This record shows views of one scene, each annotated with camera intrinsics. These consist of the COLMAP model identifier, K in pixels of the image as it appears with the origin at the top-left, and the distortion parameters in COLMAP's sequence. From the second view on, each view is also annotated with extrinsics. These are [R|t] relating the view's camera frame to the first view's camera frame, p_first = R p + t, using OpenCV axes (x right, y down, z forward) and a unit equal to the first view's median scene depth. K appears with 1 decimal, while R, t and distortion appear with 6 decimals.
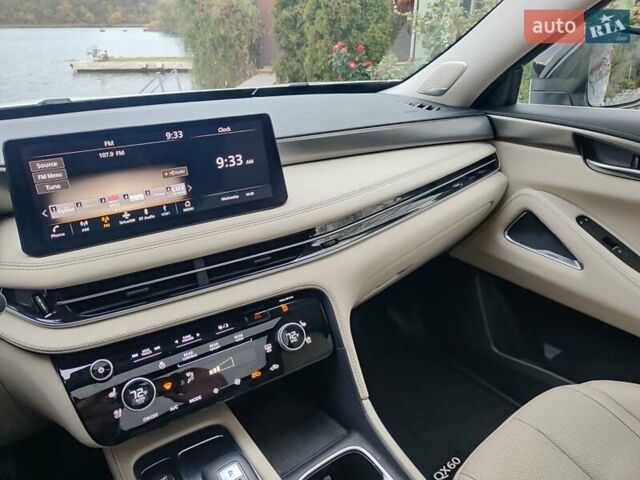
lens RADIAL K [[438.0, 0, 320.0], [0, 438.0, 240.0], [0, 0, 1]] dist [0.004998, 0.001605]
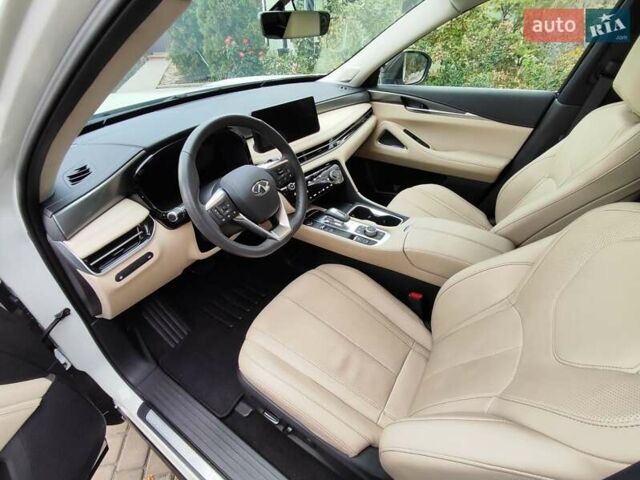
lens RADIAL K [[289.7, 0, 317.7], [0, 289.7, 242.7], [0, 0, 1]] dist [-0.001354, 0.000283]
pose [[0.937536, -0.206187, 0.280203, -0.470130], [0.142299, 0.962261, 0.231959, 0.107697], [-0.317455, -0.177597, 0.931494, -0.518781]]
